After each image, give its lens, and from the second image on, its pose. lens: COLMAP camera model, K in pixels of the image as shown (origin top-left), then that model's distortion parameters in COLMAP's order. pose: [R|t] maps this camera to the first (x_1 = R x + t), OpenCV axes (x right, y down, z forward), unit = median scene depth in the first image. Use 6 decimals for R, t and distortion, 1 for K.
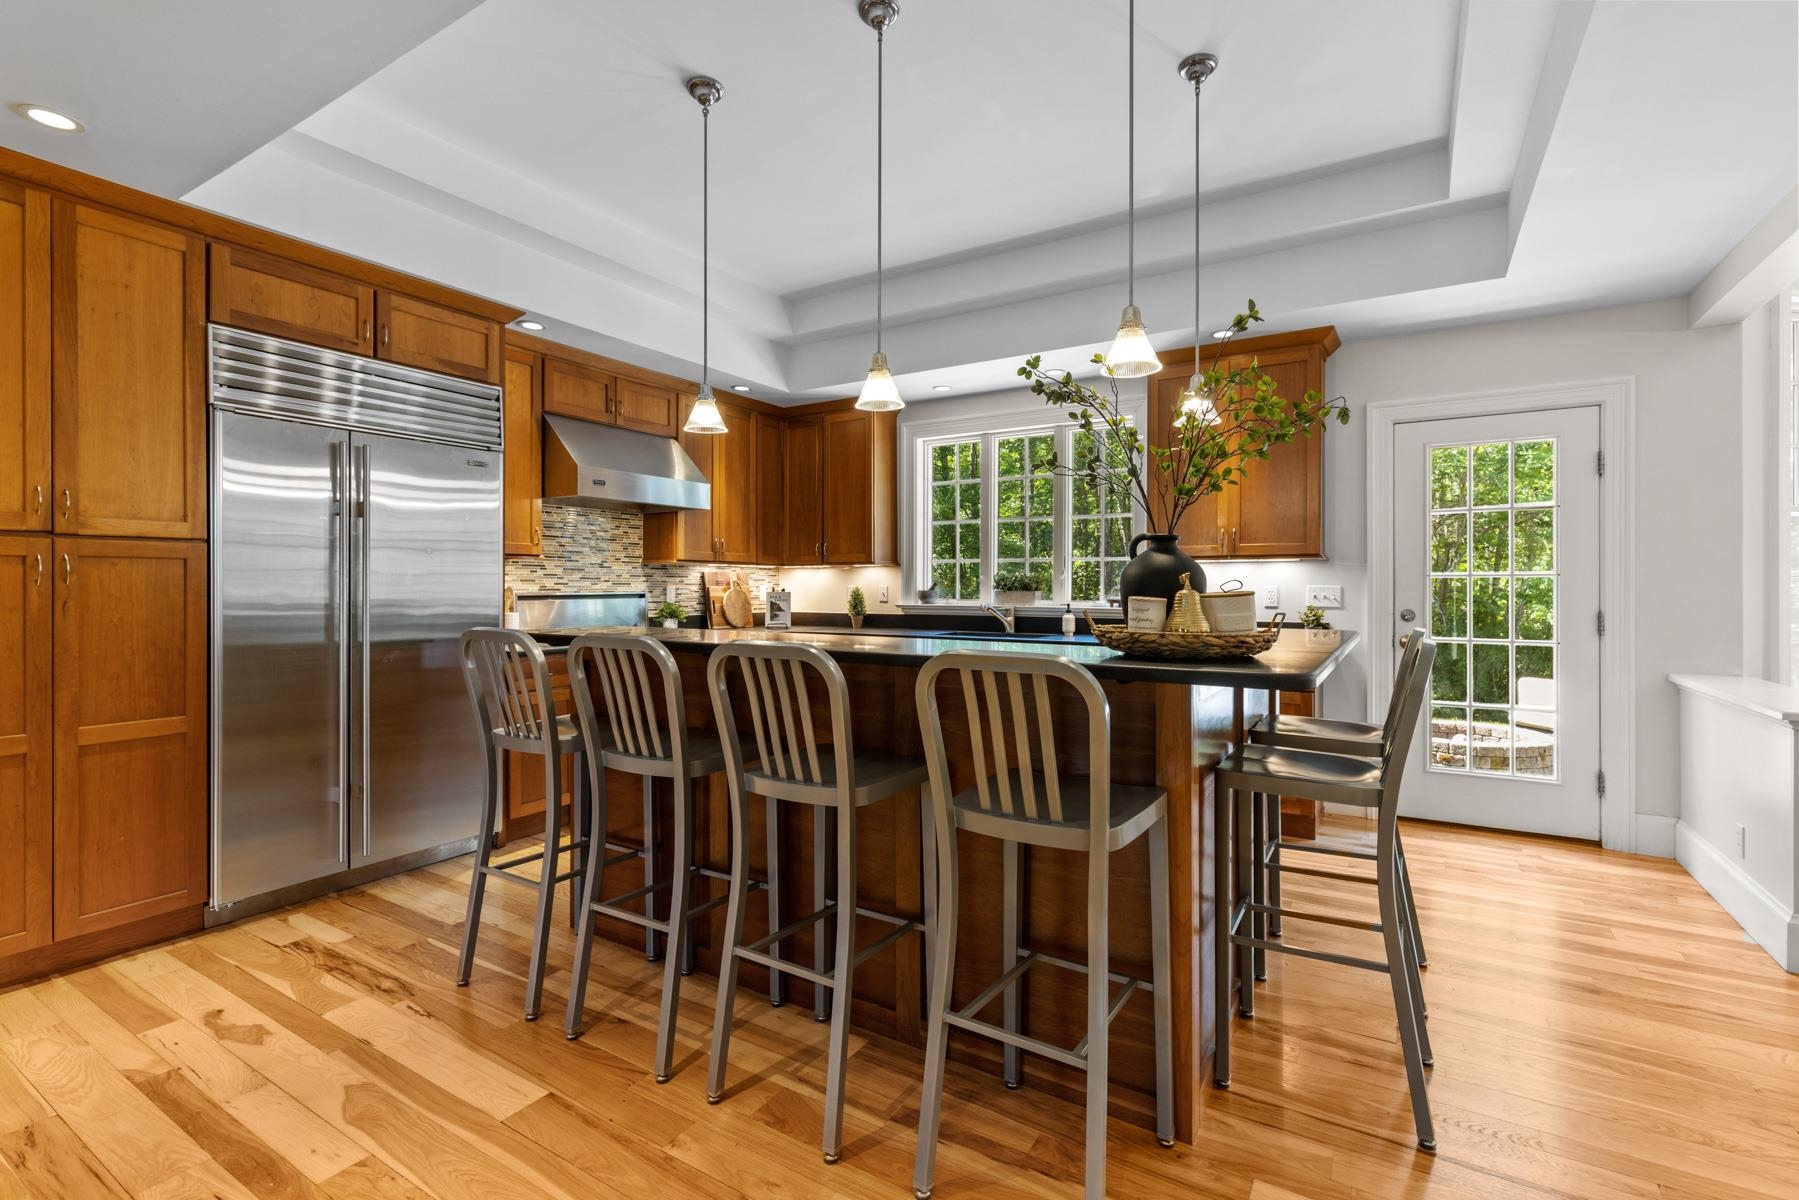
lens RADIAL K [[809.8, 0, 908.6], [0, 809.8, 594.0], [0, 0, 1]] dist [0.003052, 0.000522]
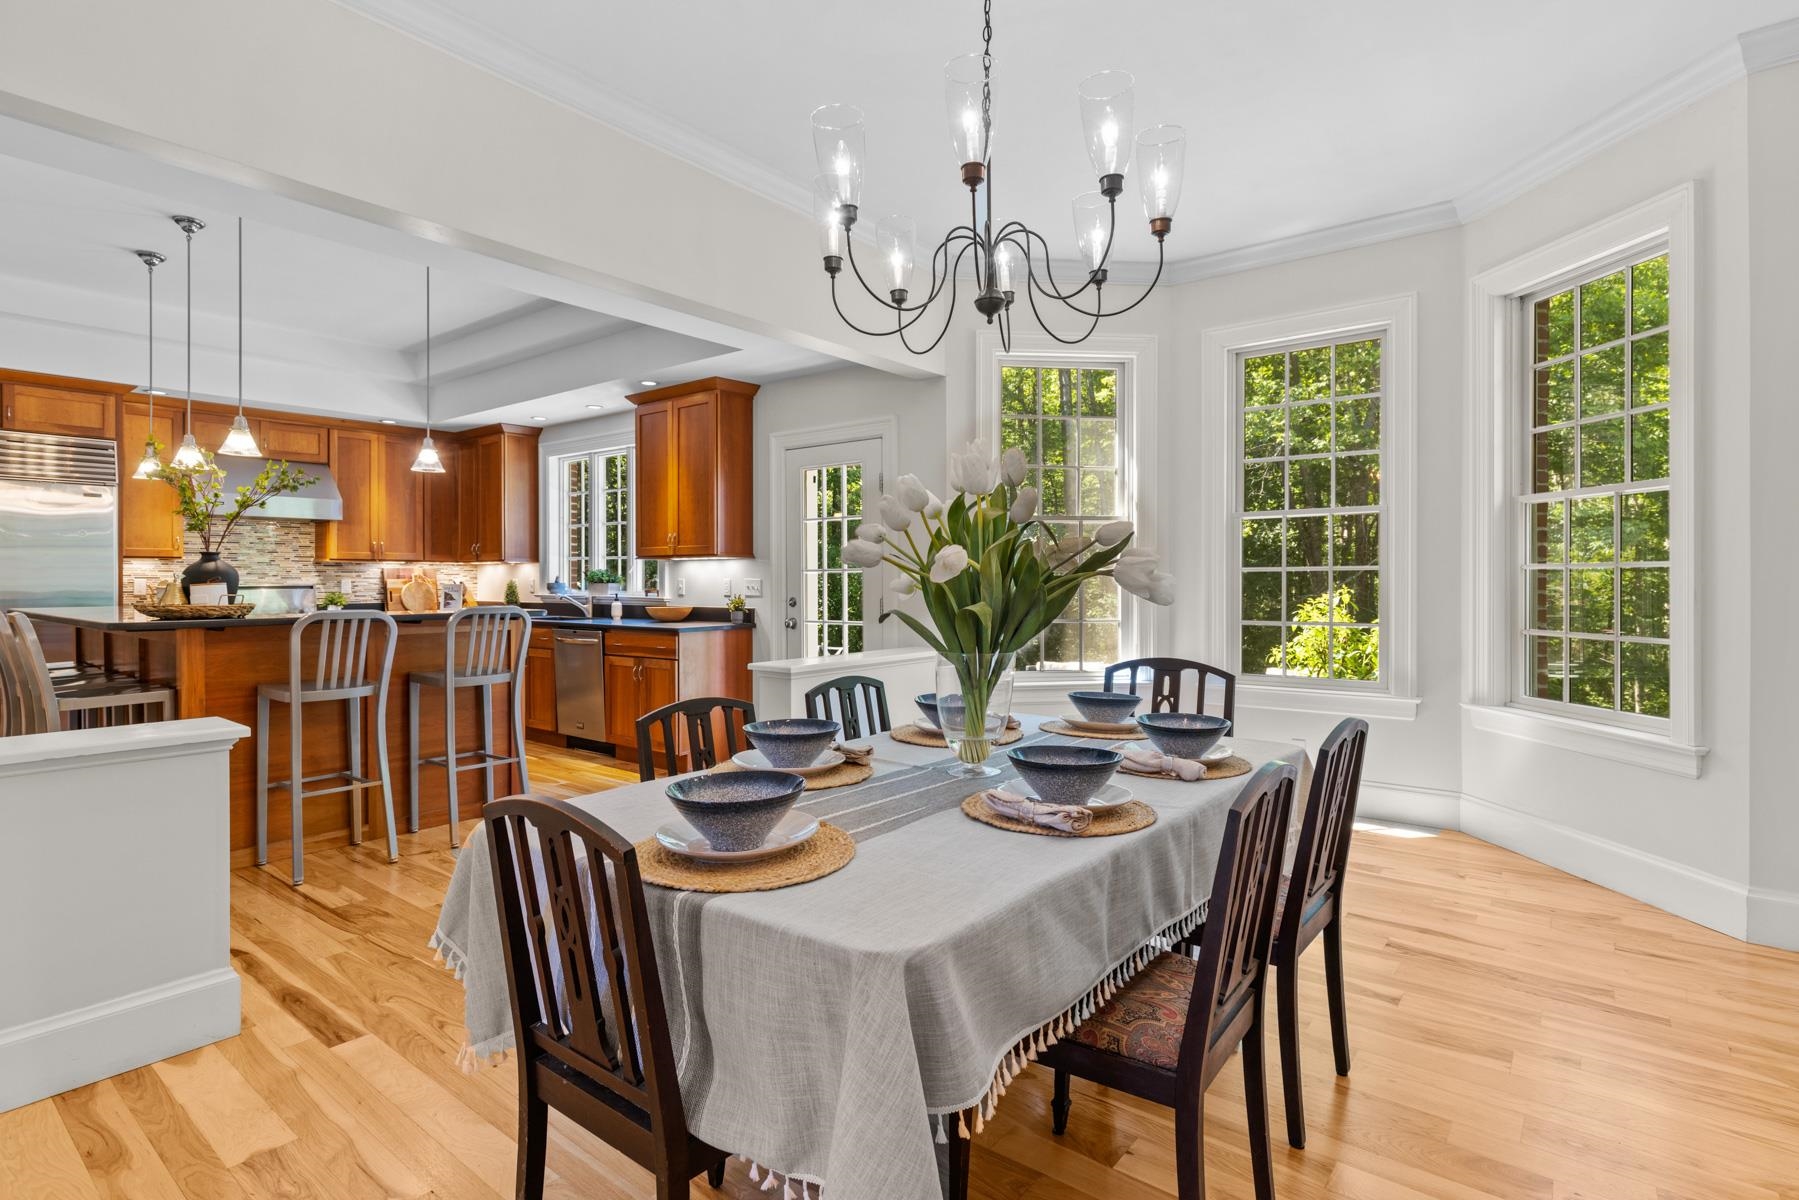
lens RADIAL K [[901.5, 0, 907.7], [0, 901.5, 586.2], [0, 0, 1]] dist [0.006328, 0.000843]
pose [[0.993056, -0.000097, -0.117641, 0.768571], [-0.000152, 0.999998, -0.002109, 0.003331], [0.117641, 0.002112, 0.993054, -0.304971]]
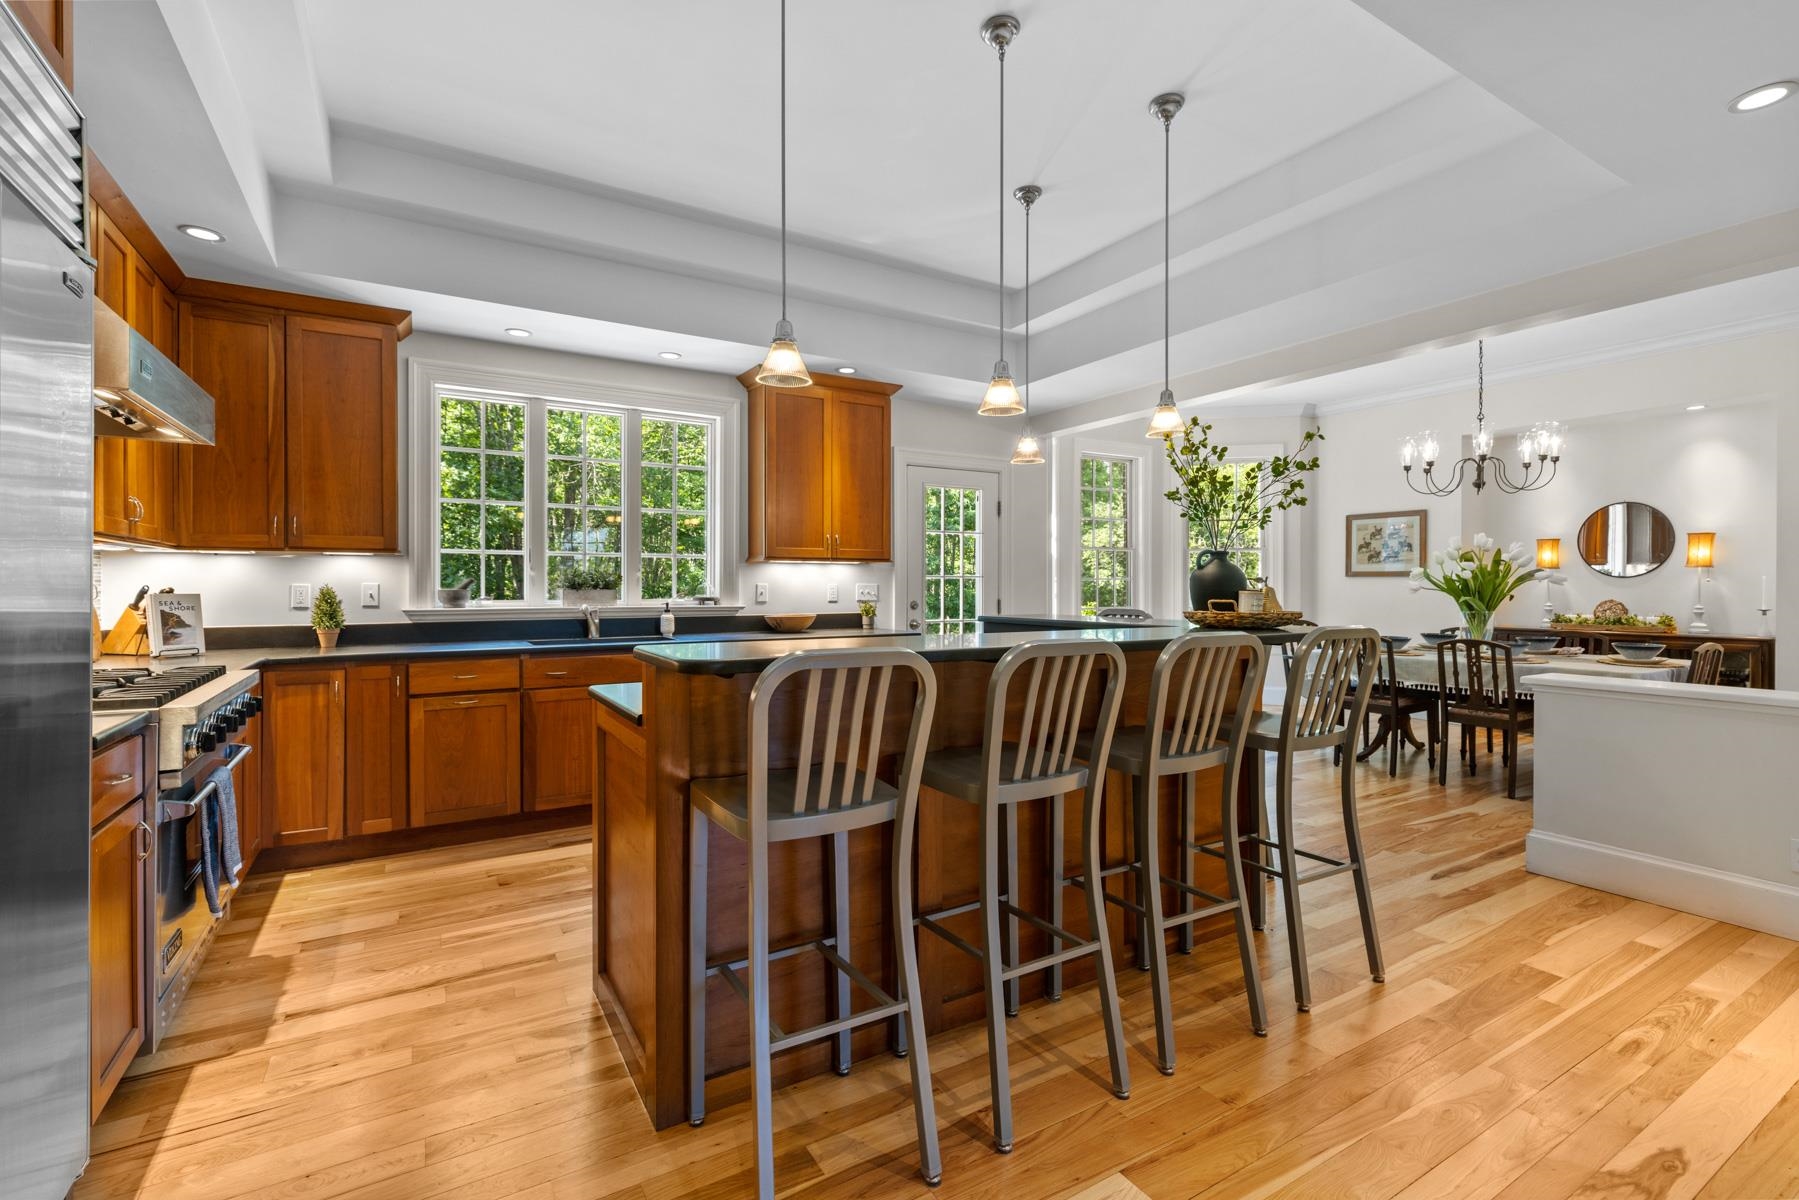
lens RADIAL K [[809.8, 0, 911.0], [0, 809.8, 591.8], [0, 0, 1]] dist [0.003052, 0.000522]
pose [[0.448898, -0.008979, 0.893538, -0.497895], [0.007900, 0.999950, 0.006080, -0.003903], [-0.893548, 0.004330, 0.448946, 0.307905]]
